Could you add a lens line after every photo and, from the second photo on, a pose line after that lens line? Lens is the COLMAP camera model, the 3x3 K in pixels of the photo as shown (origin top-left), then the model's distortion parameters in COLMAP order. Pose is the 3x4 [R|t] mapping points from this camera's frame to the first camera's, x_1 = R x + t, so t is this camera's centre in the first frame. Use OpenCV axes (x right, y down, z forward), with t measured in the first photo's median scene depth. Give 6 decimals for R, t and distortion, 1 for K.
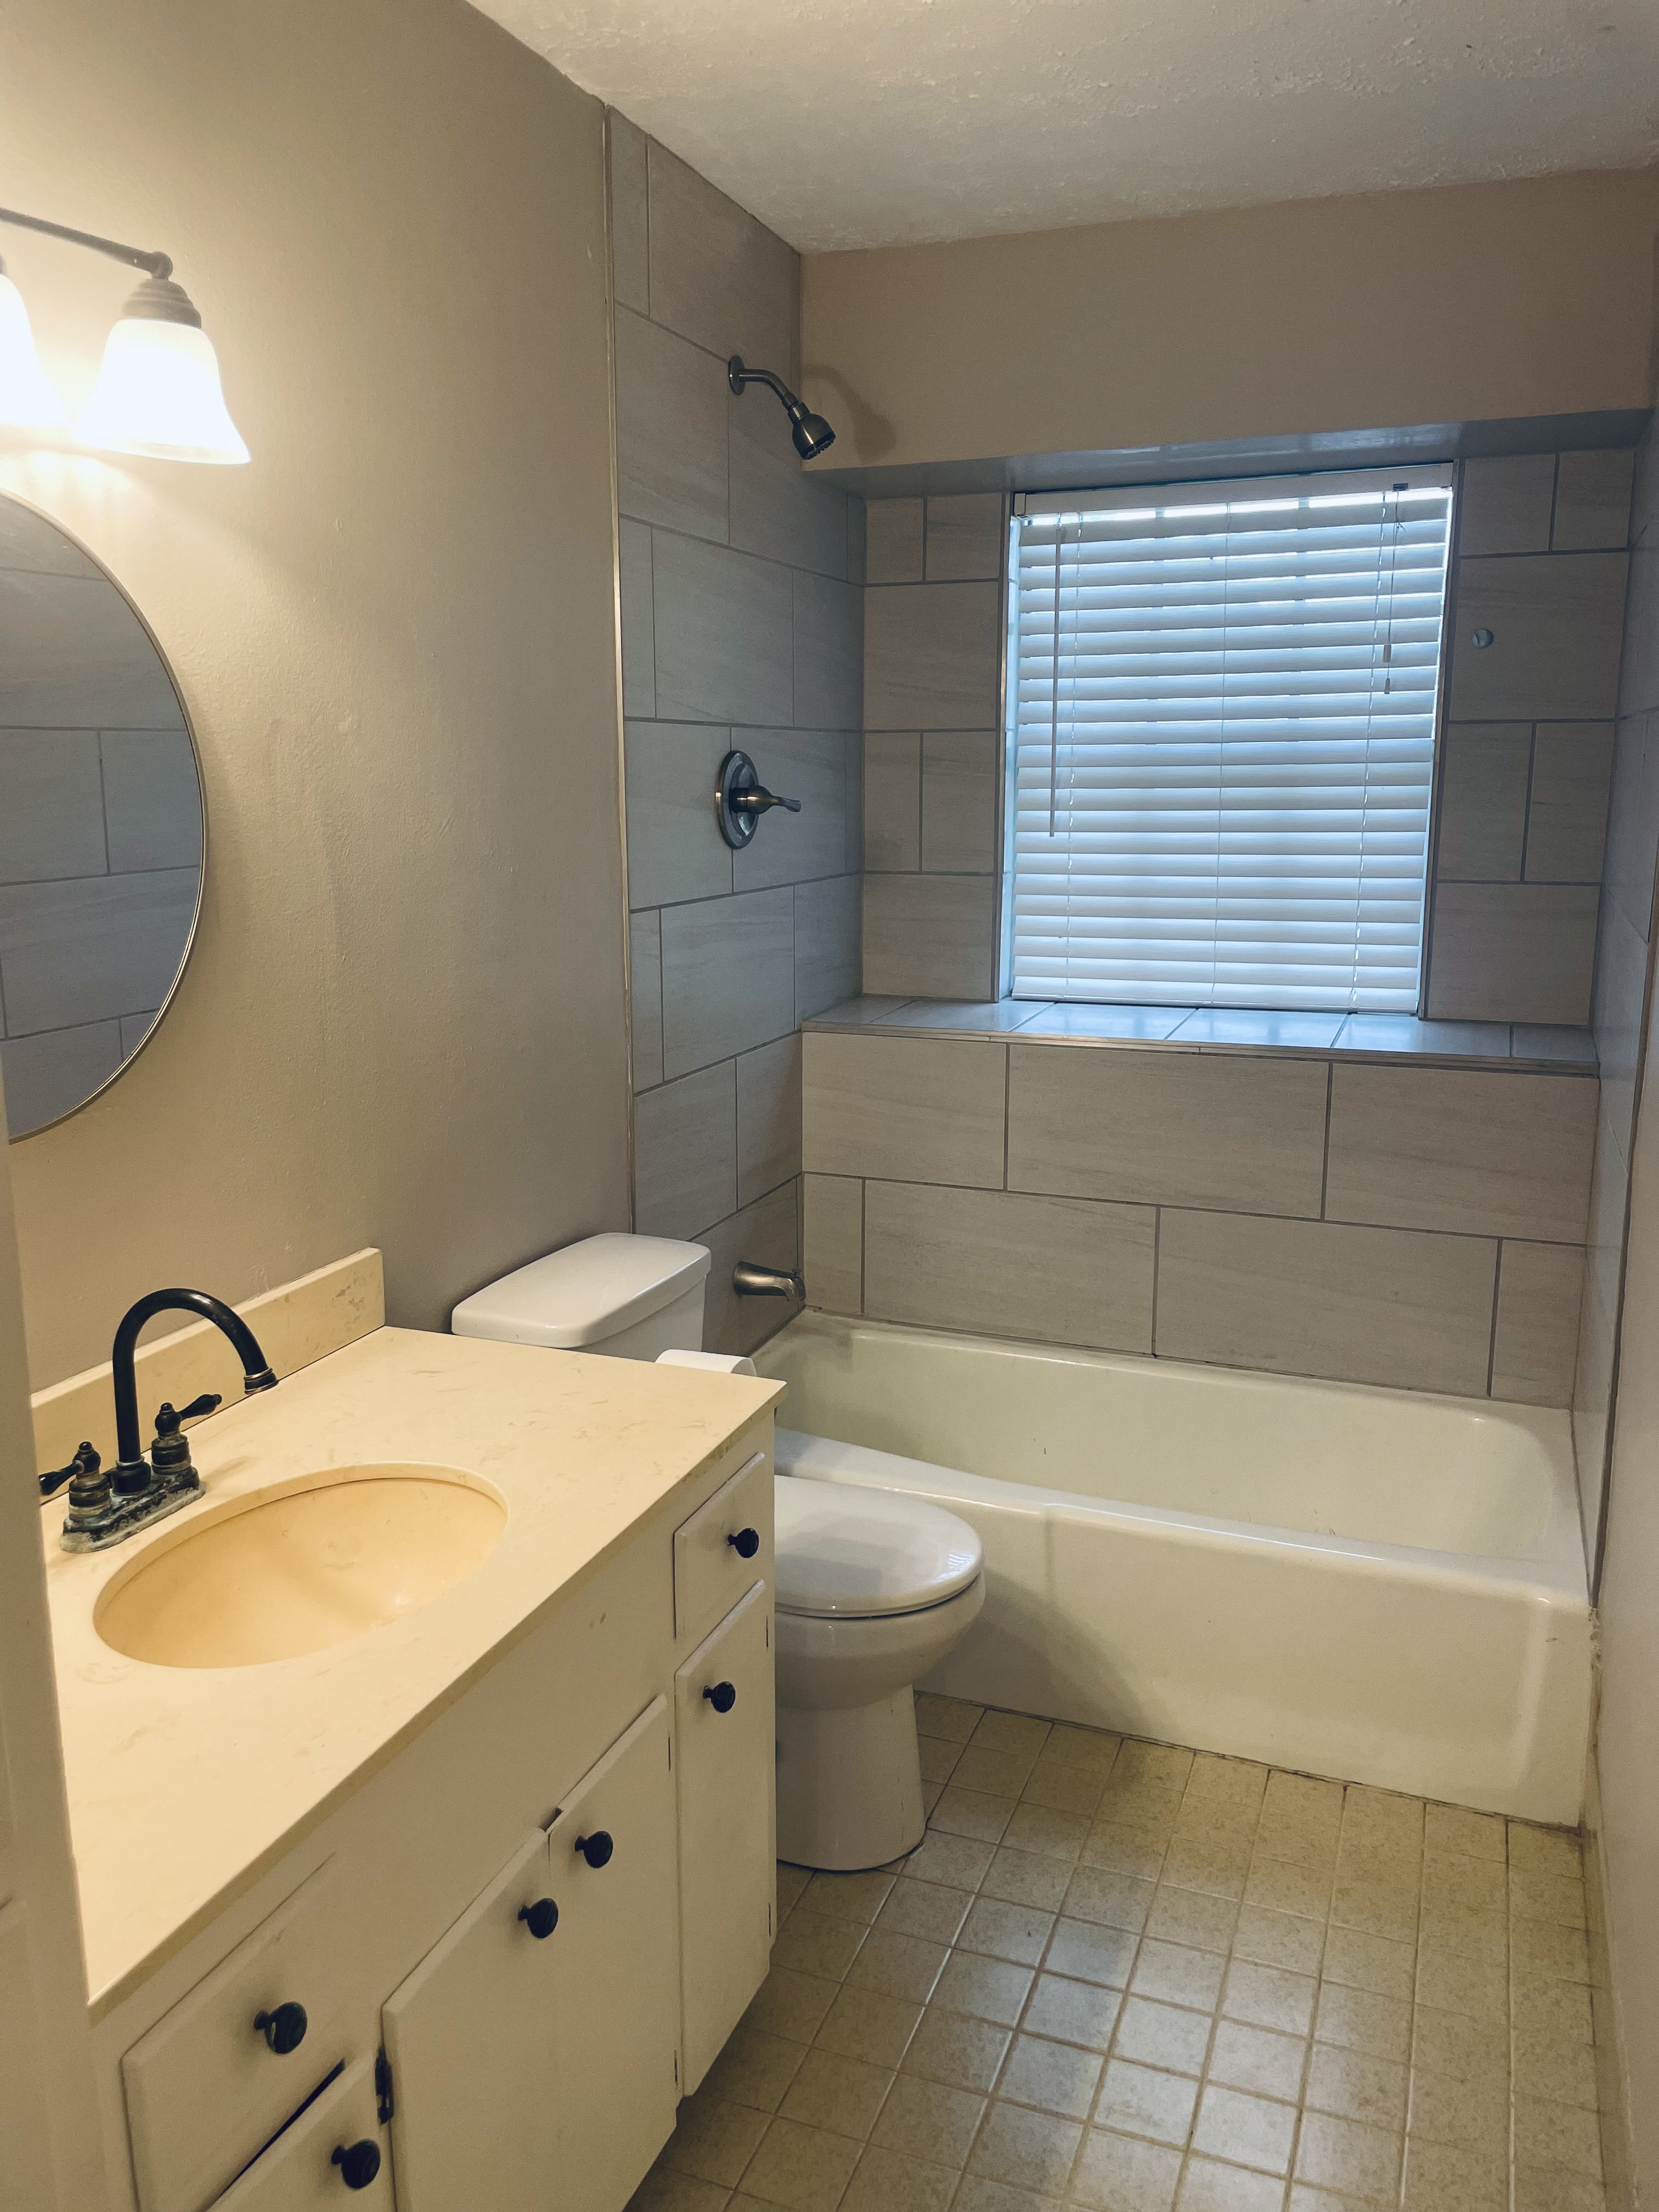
lens RADIAL K [[1681.8, 0, 825.3], [0, 1681.8, 1105.6], [0, 0, 1]] dist [0.032414, -0.053734]
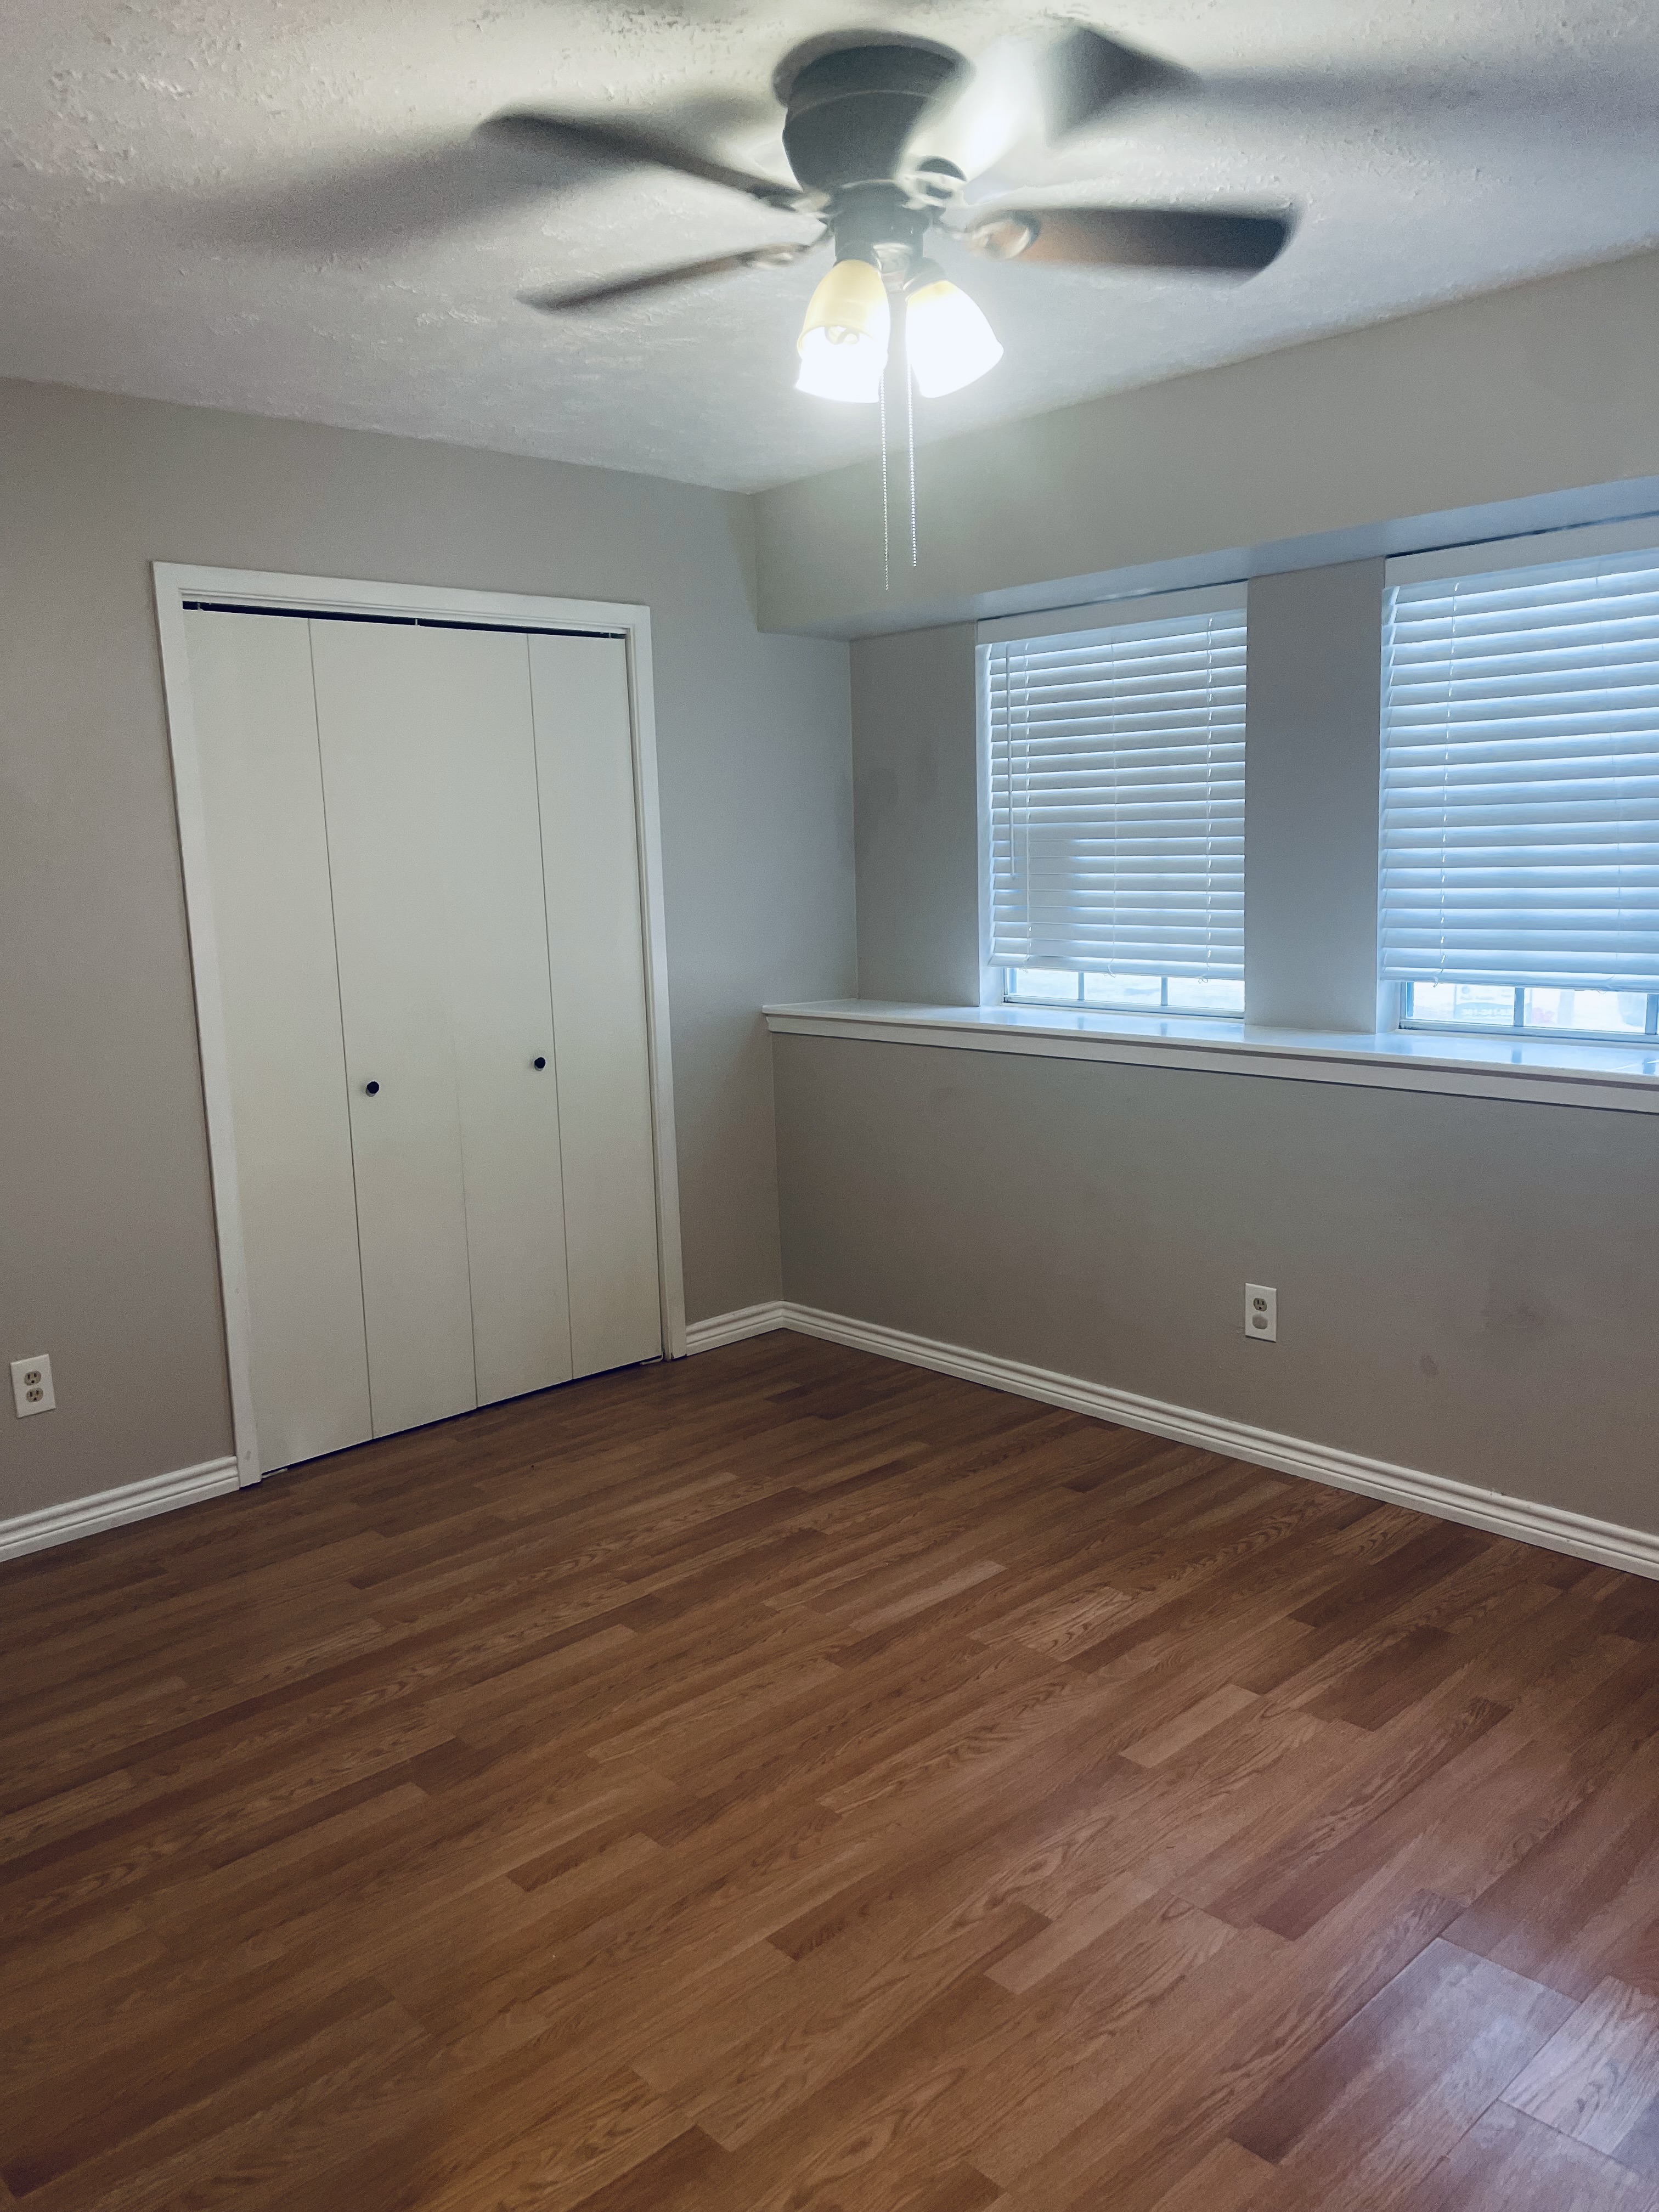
lens RADIAL K [[1681.8, 0, 832.9], [0, 1681.8, 1104.5], [0, 0, 1]] dist [0.032414, -0.053734]
pose [[0.900745, 0.053289, -0.431067, 0.616701], [-0.063062, 0.997974, -0.008403, 0.043116], [0.429746, 0.034753, 0.902281, -0.263758]]
